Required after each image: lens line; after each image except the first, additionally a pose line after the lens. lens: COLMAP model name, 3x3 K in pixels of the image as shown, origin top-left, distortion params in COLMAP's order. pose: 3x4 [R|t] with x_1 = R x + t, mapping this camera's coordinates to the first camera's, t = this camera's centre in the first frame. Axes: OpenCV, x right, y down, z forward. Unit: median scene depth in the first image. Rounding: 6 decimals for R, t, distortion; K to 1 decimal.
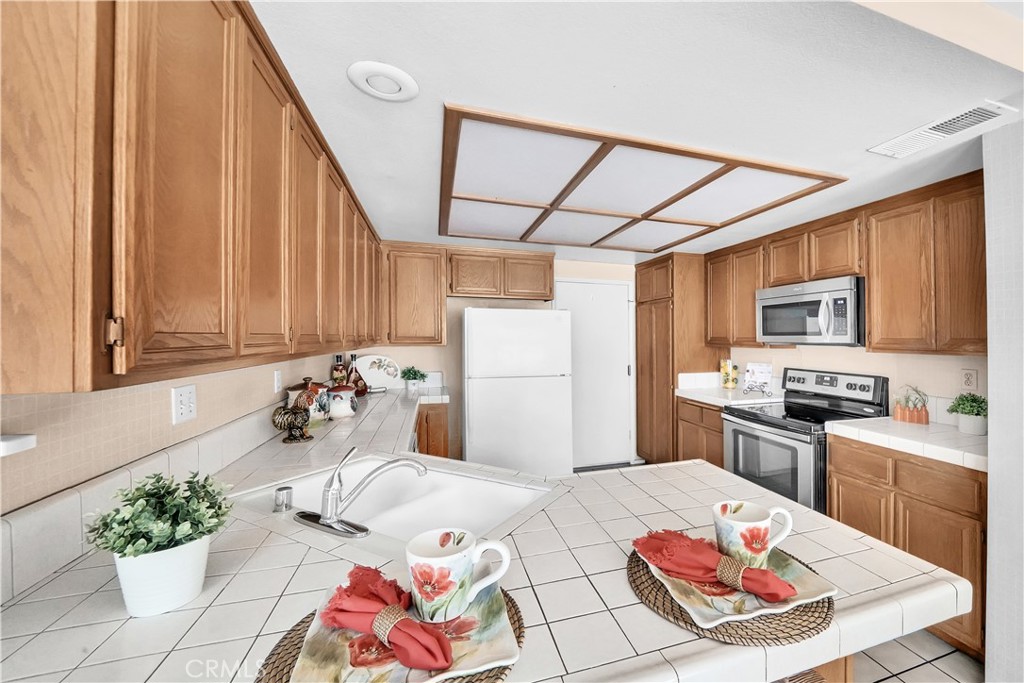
lens RADIAL K [[389.6, 0, 574.1], [0, 389.6, 329.7], [0, 0, 1]] dist [-0.000596, -0.000020]
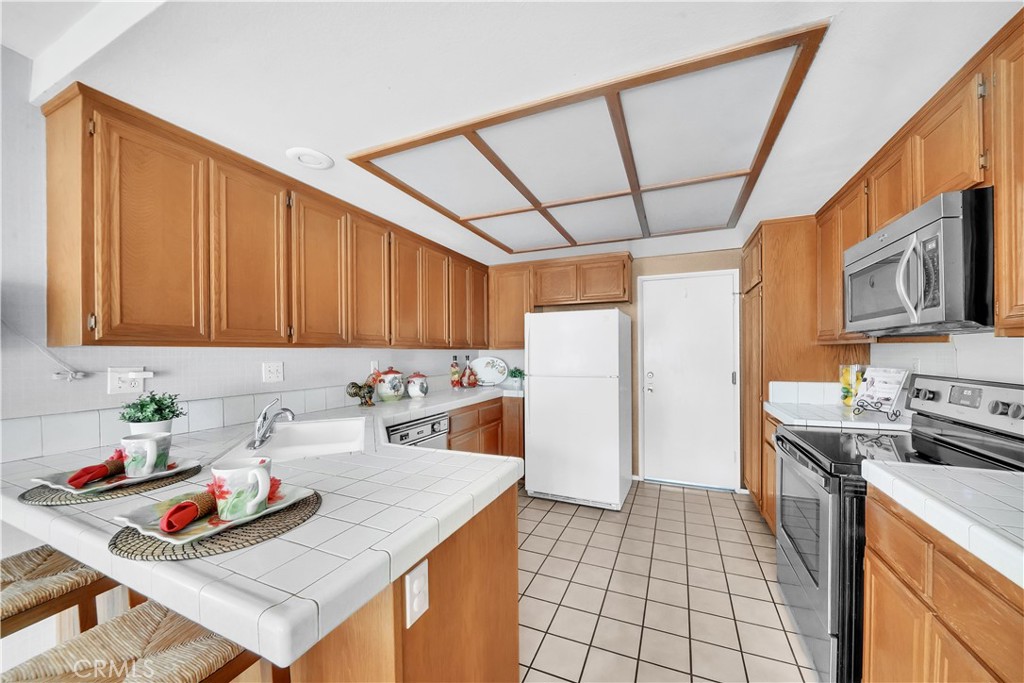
lens RADIAL K [[370.0, 0, 541.2], [0, 370.0, 353.4], [0, 0, 1]] dist [-0.012125, -0.000003]
pose [[0.763857, -0.007122, -0.645346, 0.470437], [0.022366, 0.999631, 0.015441, 0.045091], [0.644998, -0.026228, 0.763734, 0.213080]]
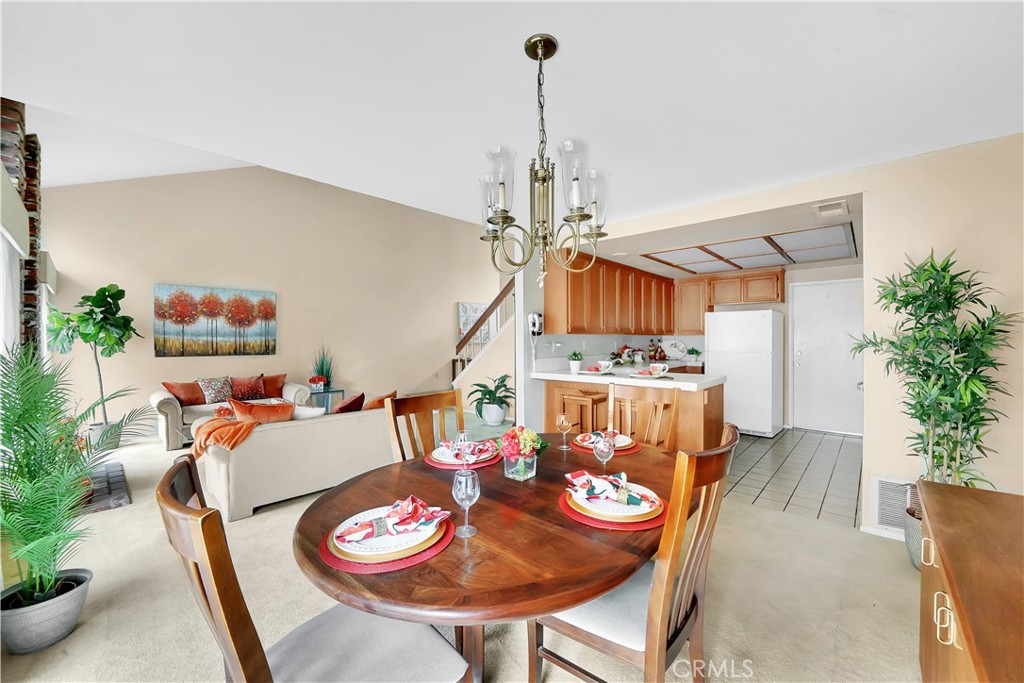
lens RADIAL K [[400.4, 0, 522.1], [0, 400.4, 338.1], [0, 0, 1]] dist [-0.000814, -0.012914]
pose [[0.475916, -0.002414, -0.879488, 0.989103], [0.019163, 0.999787, 0.007625, 0.029746], [0.879282, -0.020483, 0.475861, -0.659835]]
